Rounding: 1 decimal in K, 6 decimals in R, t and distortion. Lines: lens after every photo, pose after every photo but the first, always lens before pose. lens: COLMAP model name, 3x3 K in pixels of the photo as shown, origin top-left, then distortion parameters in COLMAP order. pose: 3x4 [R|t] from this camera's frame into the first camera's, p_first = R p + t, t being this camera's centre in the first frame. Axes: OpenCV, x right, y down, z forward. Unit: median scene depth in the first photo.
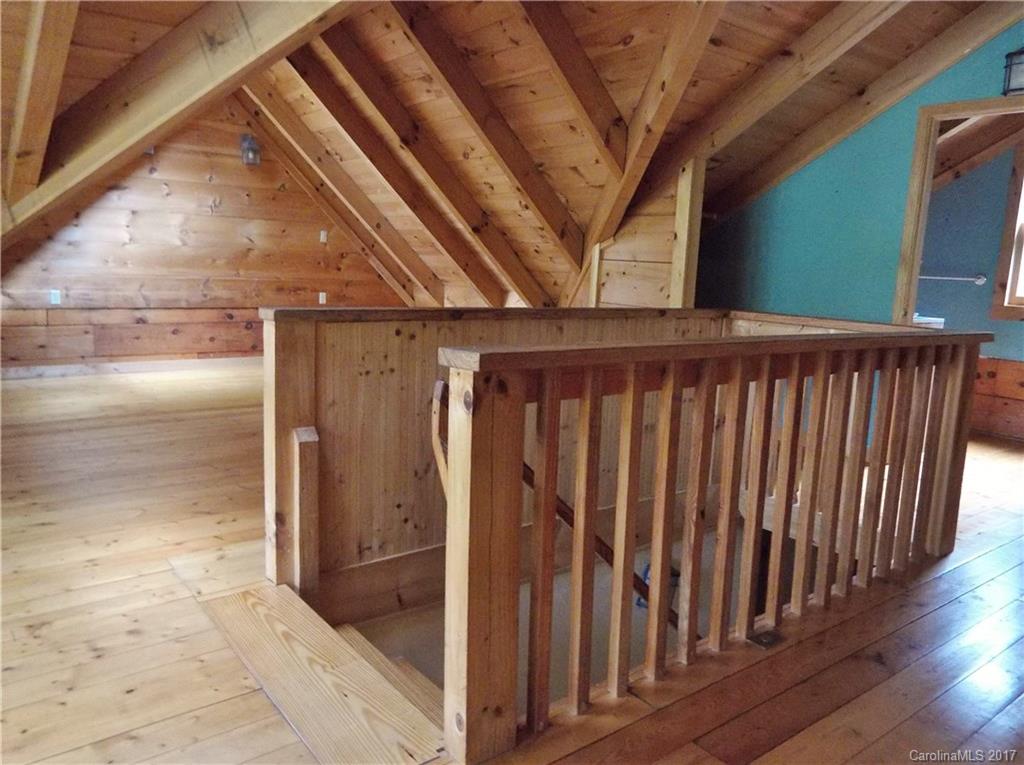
lens RADIAL K [[754.0, 0, 511.7], [0, 754.0, 378.6], [0, 0, 1]] dist [0.000246, -0.001015]
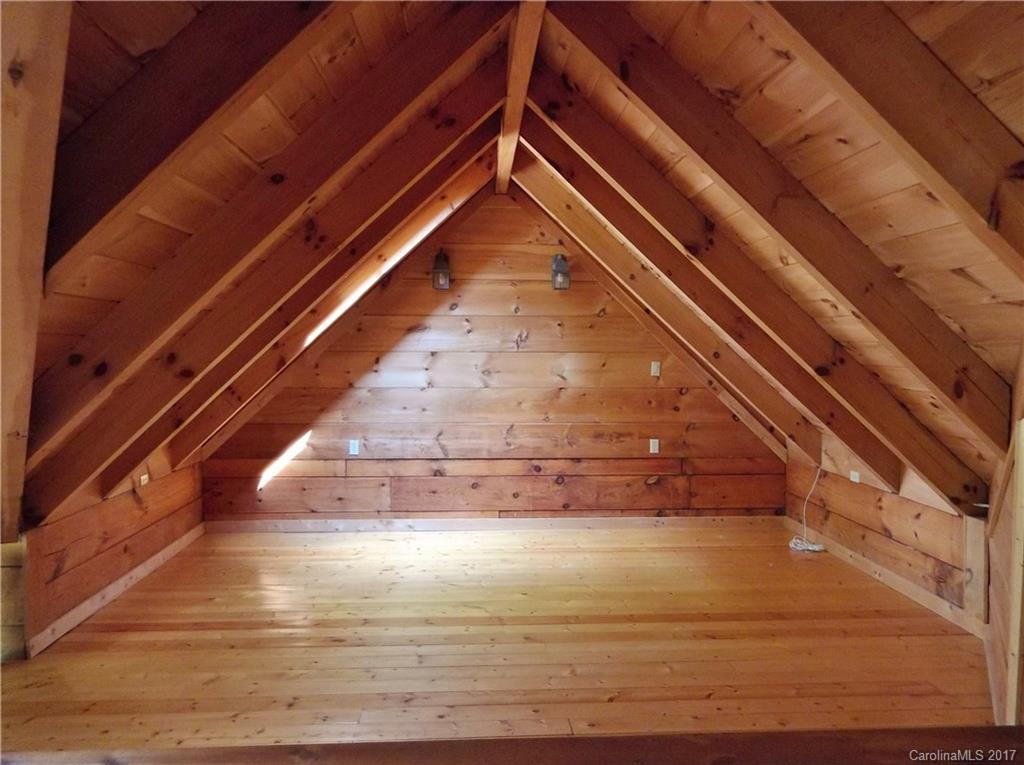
lens RADIAL K [[754.0, 0, 511.7], [0, 754.0, 378.6], [0, 0, 1]] dist [0.000246, -0.001015]
pose [[0.814274, -0.009334, -0.580406, 0.094529], [-0.059493, 0.993264, -0.099438, -0.102127], [0.577425, 0.115499, 0.808233, 0.313296]]
